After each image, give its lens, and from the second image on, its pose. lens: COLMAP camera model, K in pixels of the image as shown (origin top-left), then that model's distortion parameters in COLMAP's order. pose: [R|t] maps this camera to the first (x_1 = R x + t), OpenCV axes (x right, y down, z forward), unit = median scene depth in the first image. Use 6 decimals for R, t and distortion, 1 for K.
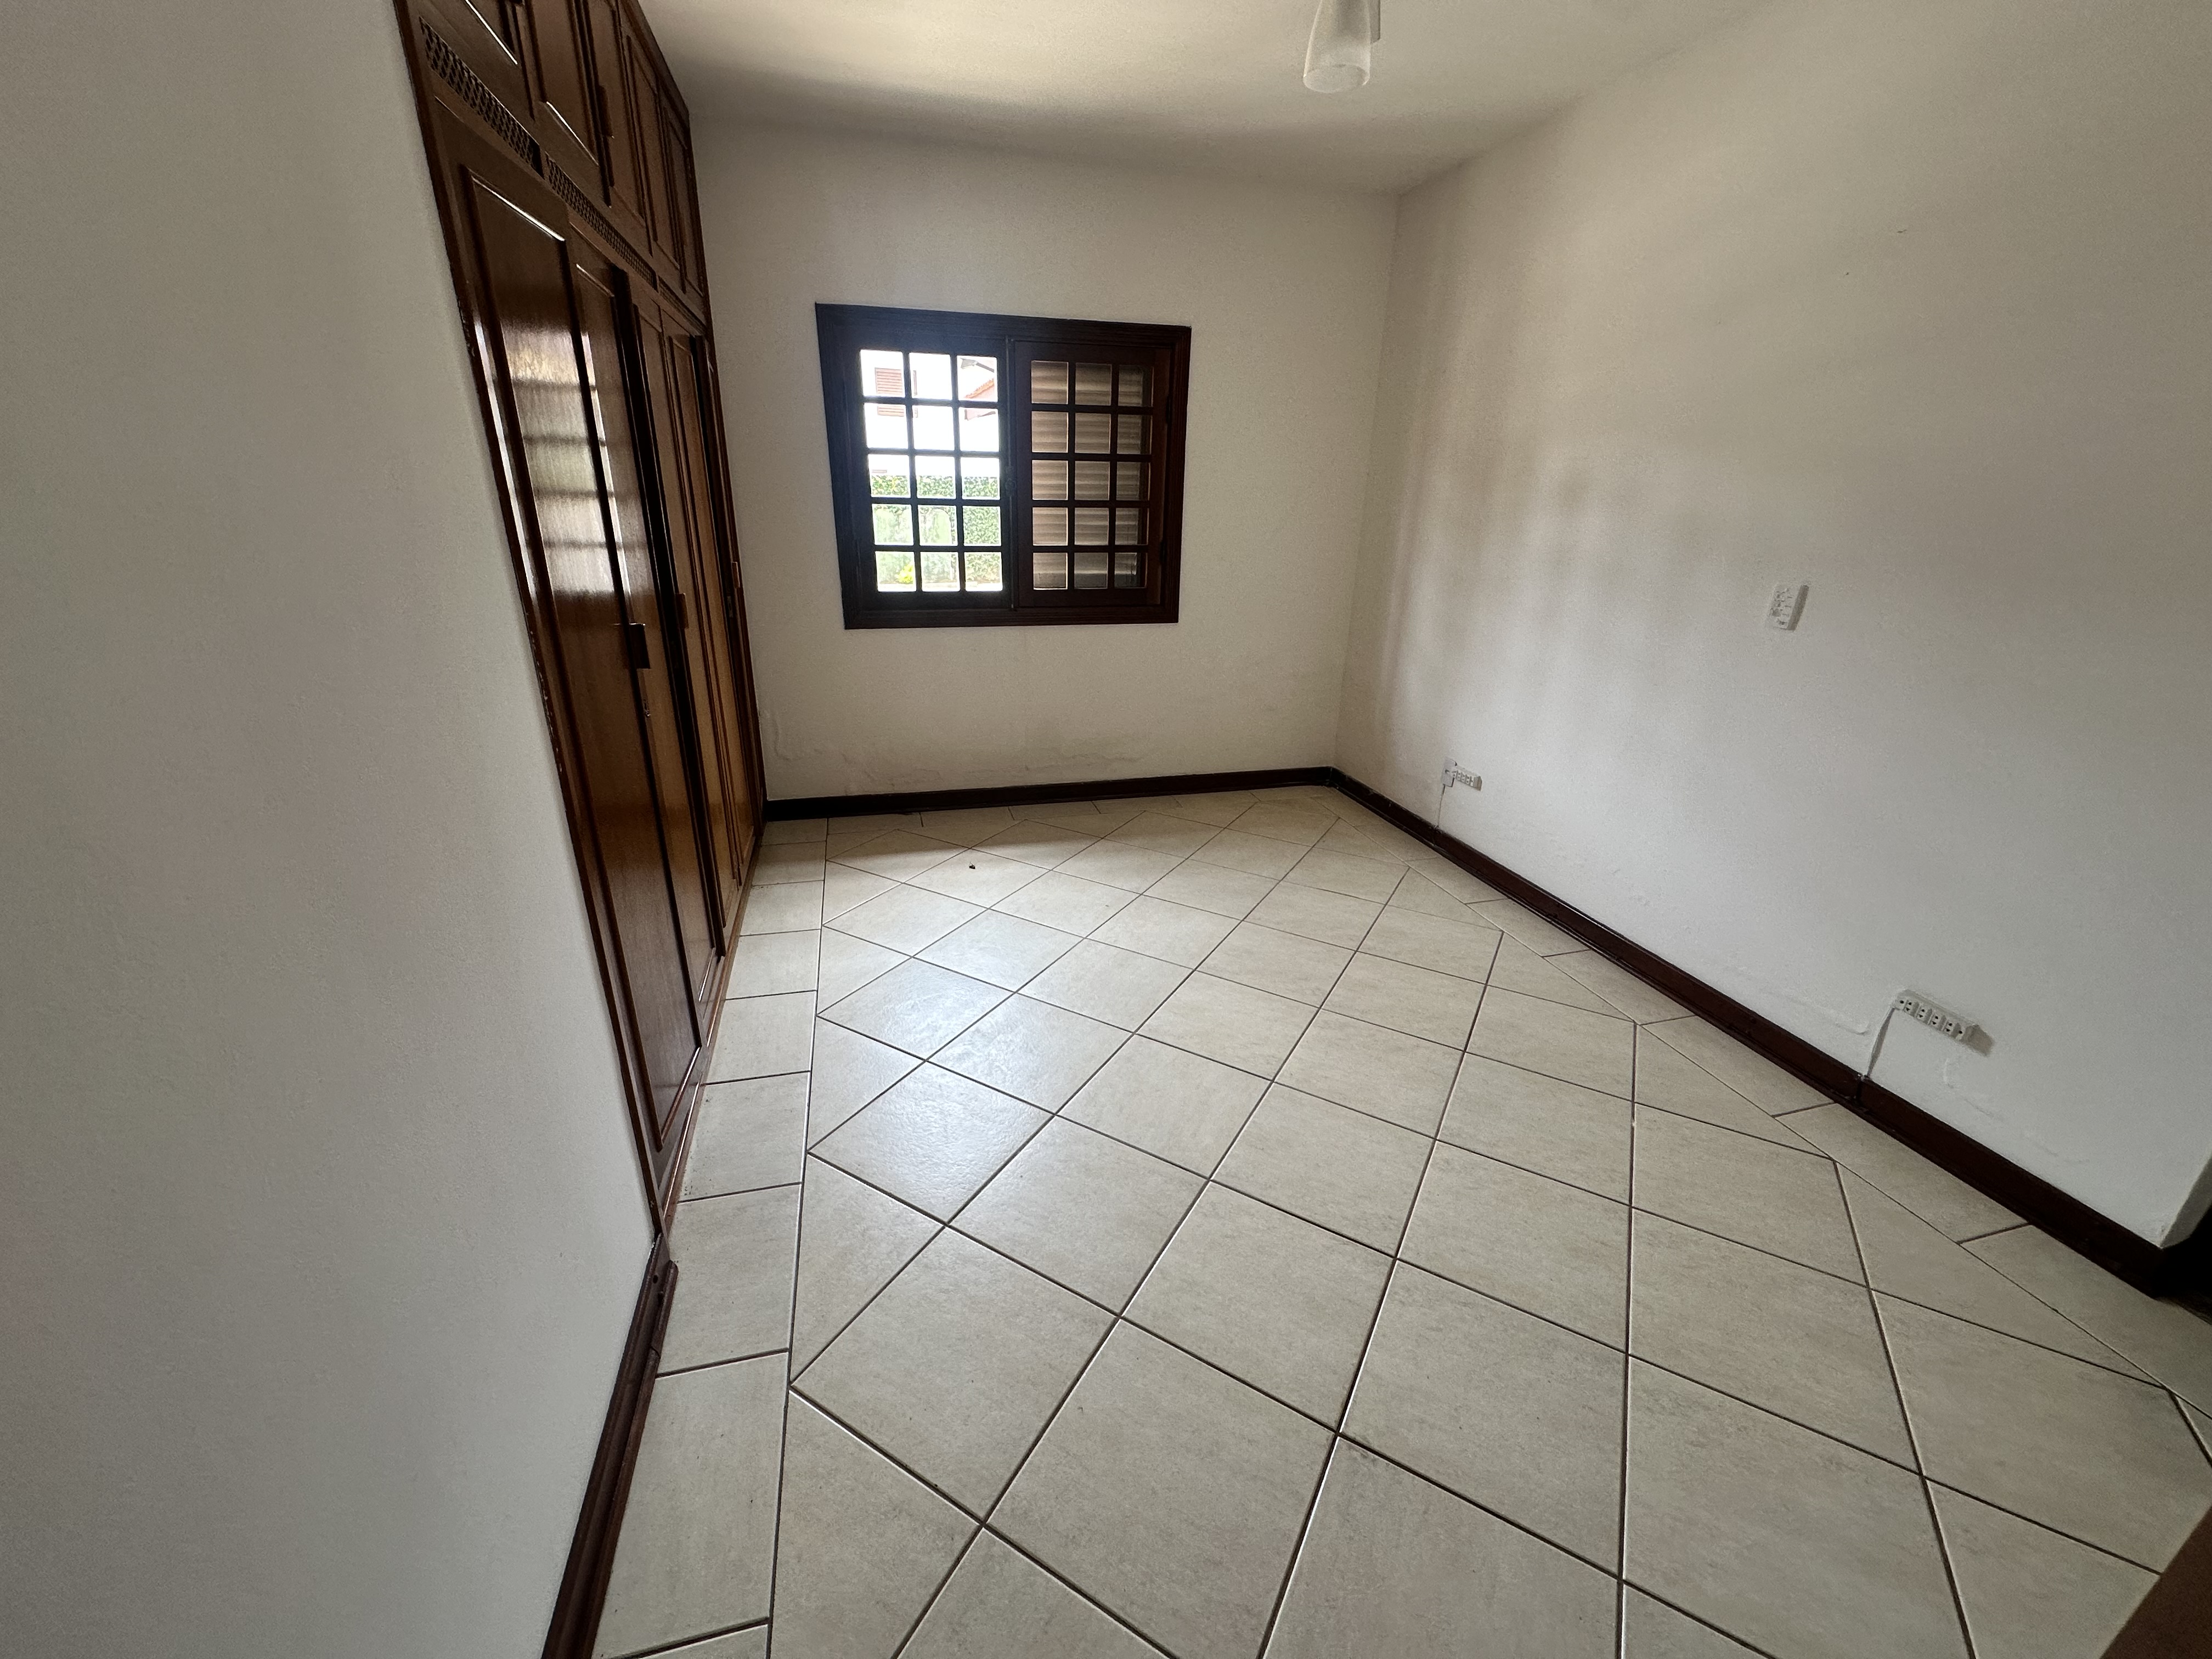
lens RADIAL K [[881.0, 0, 1107.5], [0, 881.0, 824.4], [0, 0, 1]] dist [0.003592, 0.000141]
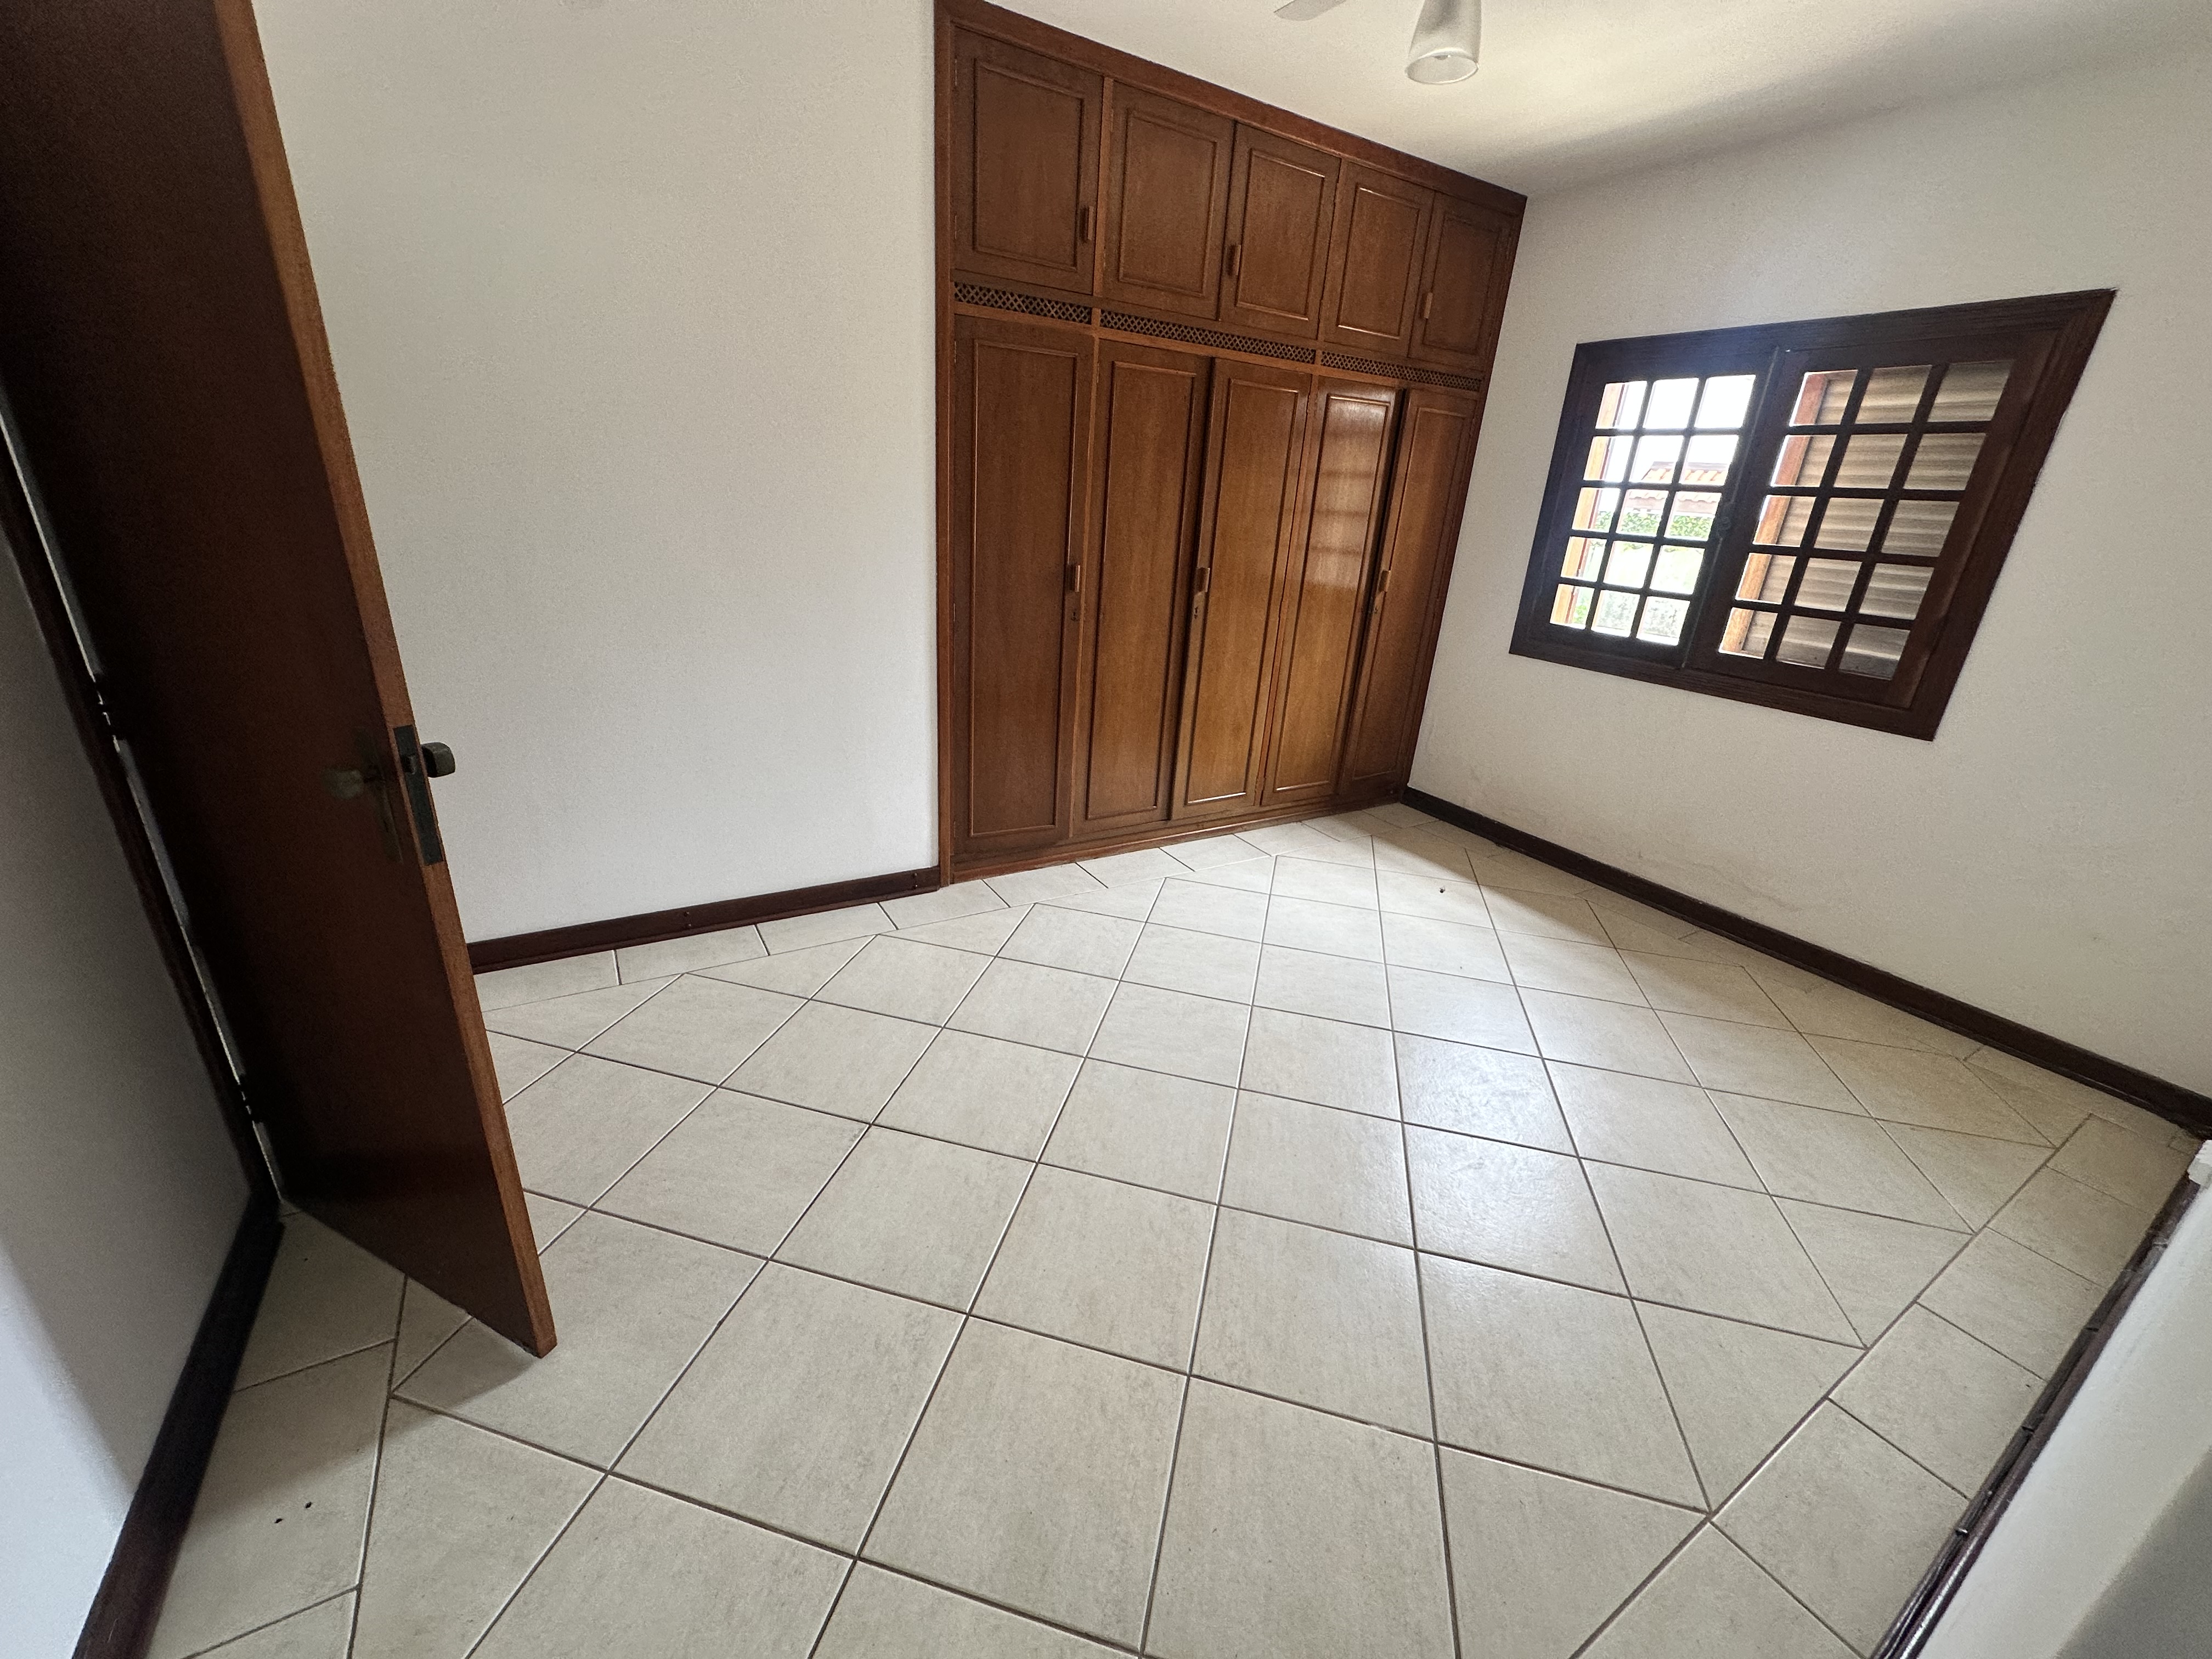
lens RADIAL K [[881.0, 0, 1112.9], [0, 881.0, 828.7], [0, 0, 1]] dist [0.003592, 0.000141]
pose [[0.284561, 0.346857, -0.893709, 0.567731], [-0.395251, 0.891776, 0.220257, -0.080953], [0.873385, 0.290563, 0.390860, 0.244786]]
